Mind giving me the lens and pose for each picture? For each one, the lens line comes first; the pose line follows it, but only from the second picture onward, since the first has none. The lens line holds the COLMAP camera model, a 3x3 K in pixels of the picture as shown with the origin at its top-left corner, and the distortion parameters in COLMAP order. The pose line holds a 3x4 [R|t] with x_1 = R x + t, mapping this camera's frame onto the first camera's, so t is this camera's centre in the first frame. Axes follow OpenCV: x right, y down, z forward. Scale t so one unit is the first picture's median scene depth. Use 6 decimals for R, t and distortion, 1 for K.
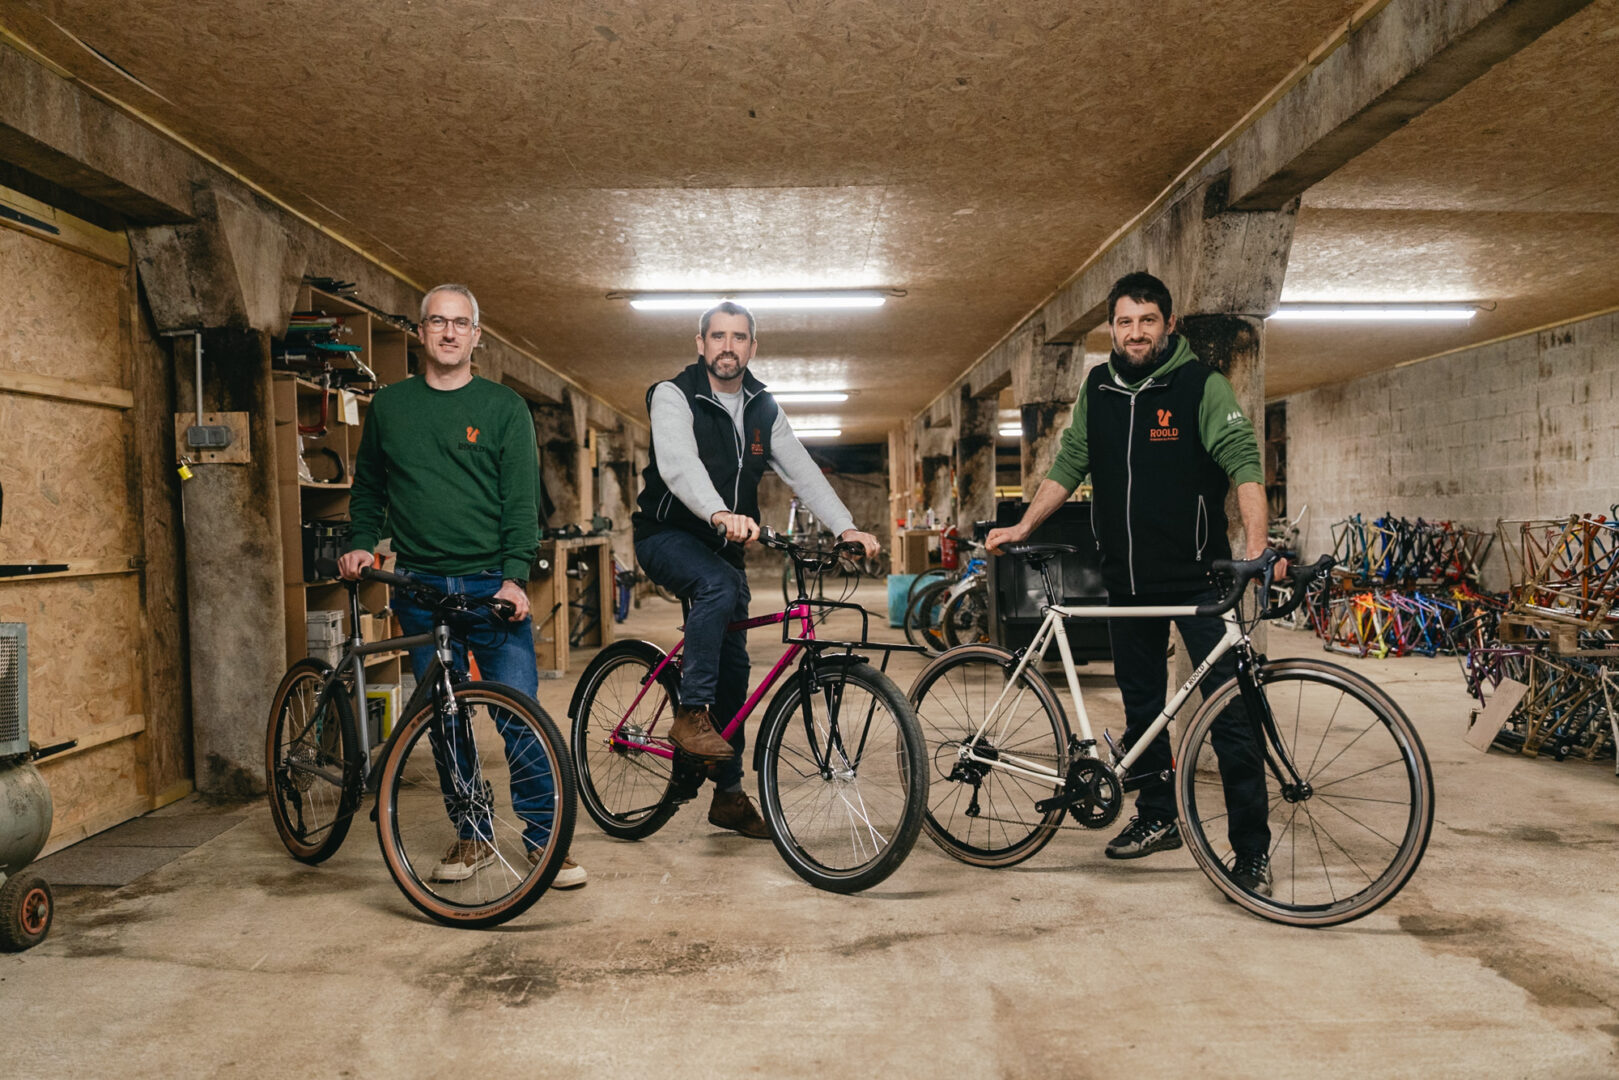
lens RADIAL K [[1427.0, 0, 843.0], [0, 1427.0, 575.0], [0, 0, 1]] dist [-0.067430, -0.015369]
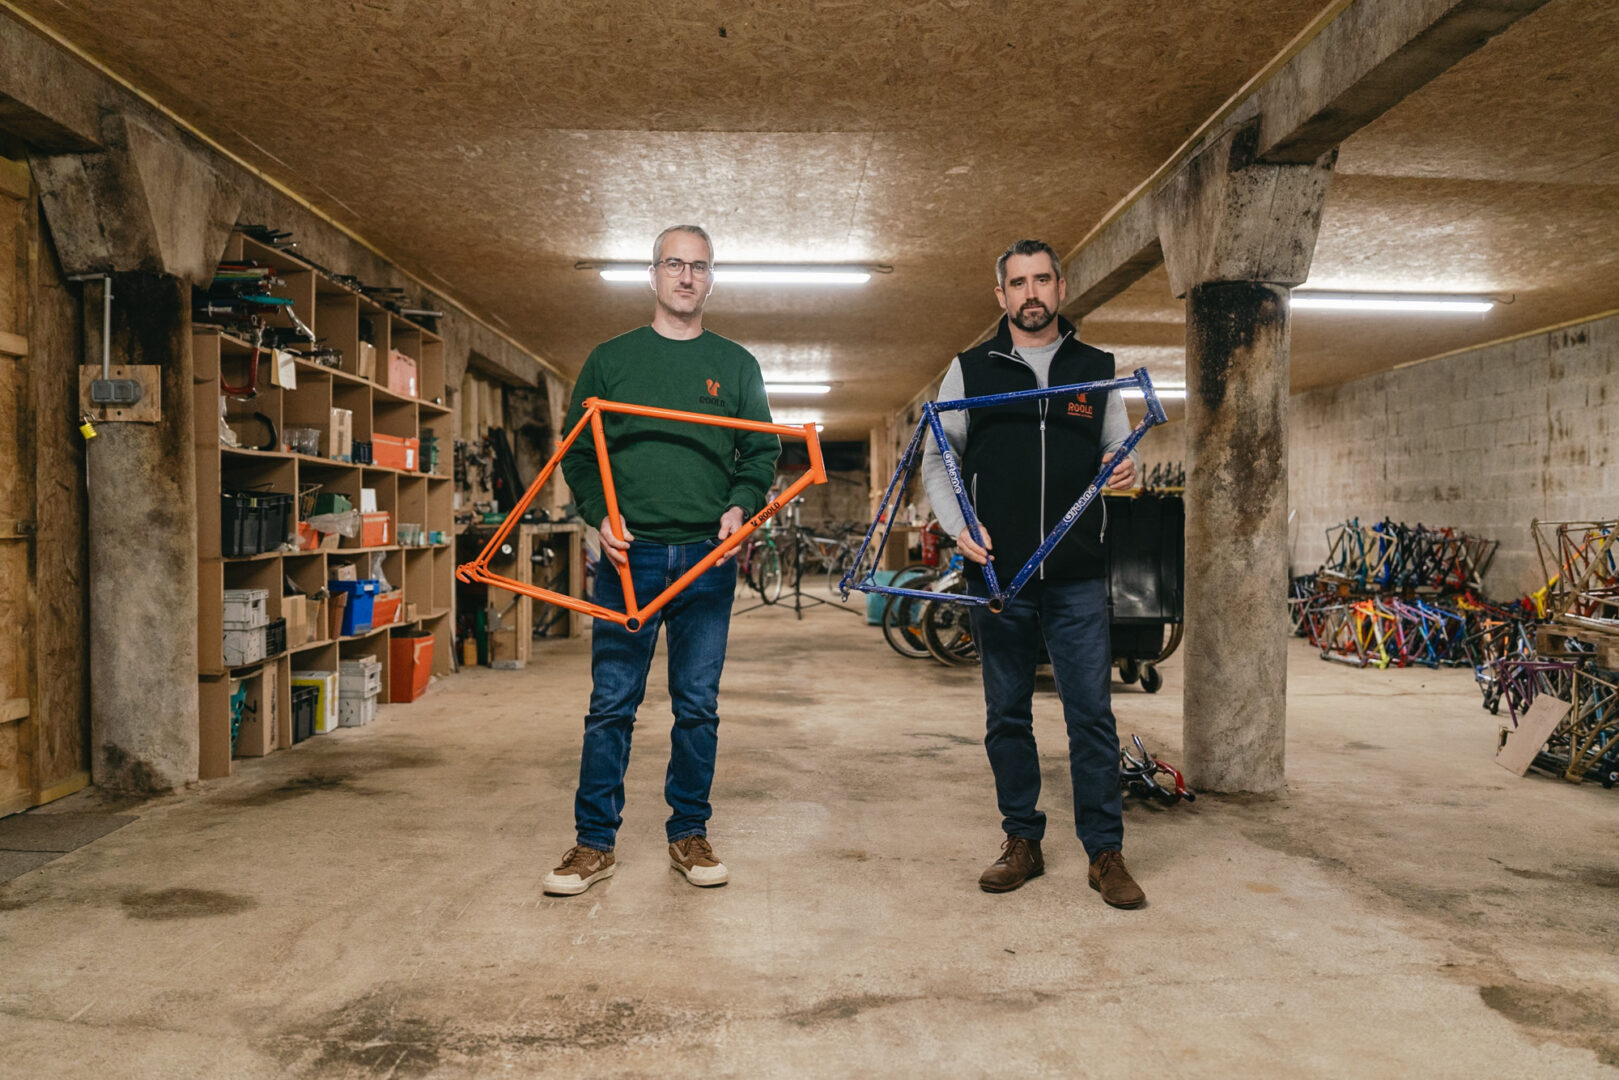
lens RADIAL K [[1390.2, 0, 809.5], [0, 1390.2, 540.0], [0, 0, 1]] dist [-0.069149, -0.006623]
pose [[0.999669, 0.023464, -0.010563, 0.004885], [-0.023712, 0.999430, -0.024009, 0.006617], [0.009993, 0.024252, 0.999656, 0.123593]]
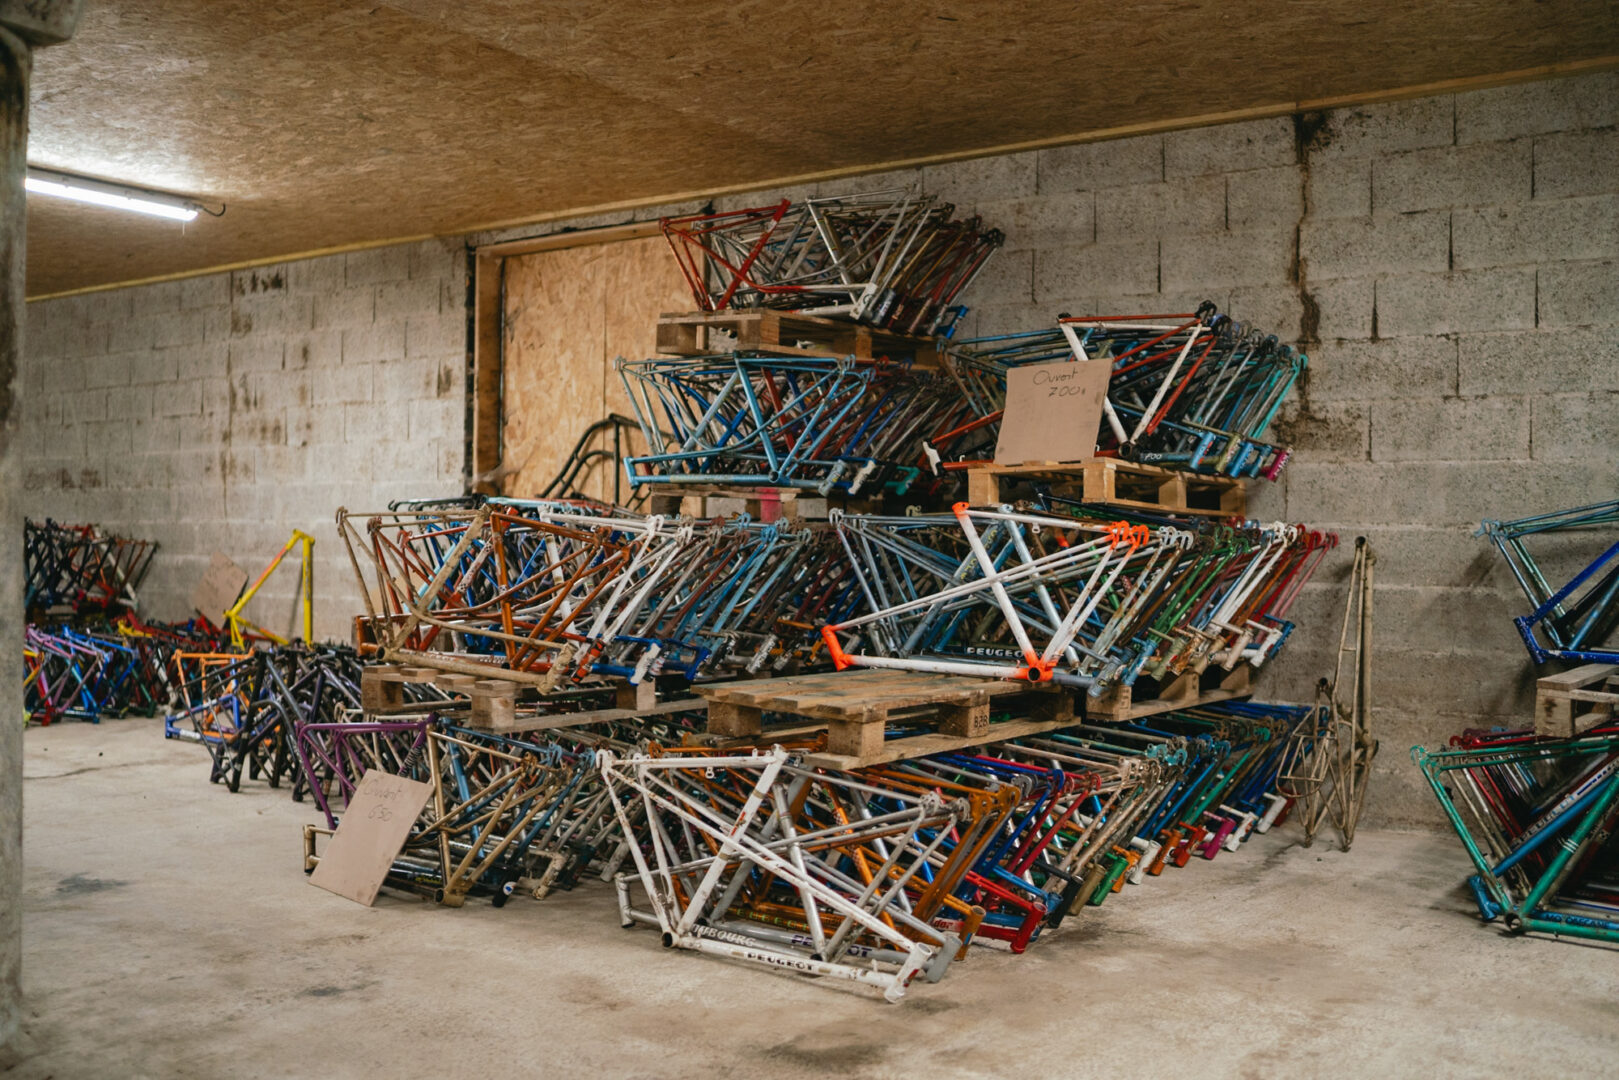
lens RADIAL K [[1570.5, 0, 853.1], [0, 1570.5, 539.5], [0, 0, 1]] dist [-0.102796, 0.101726]
pose [[0.585076, 0.018103, 0.810776, 0.052319], [0.012303, 0.999438, -0.031194, -0.003502], [-0.810885, 0.028225, 0.584525, 0.482731]]
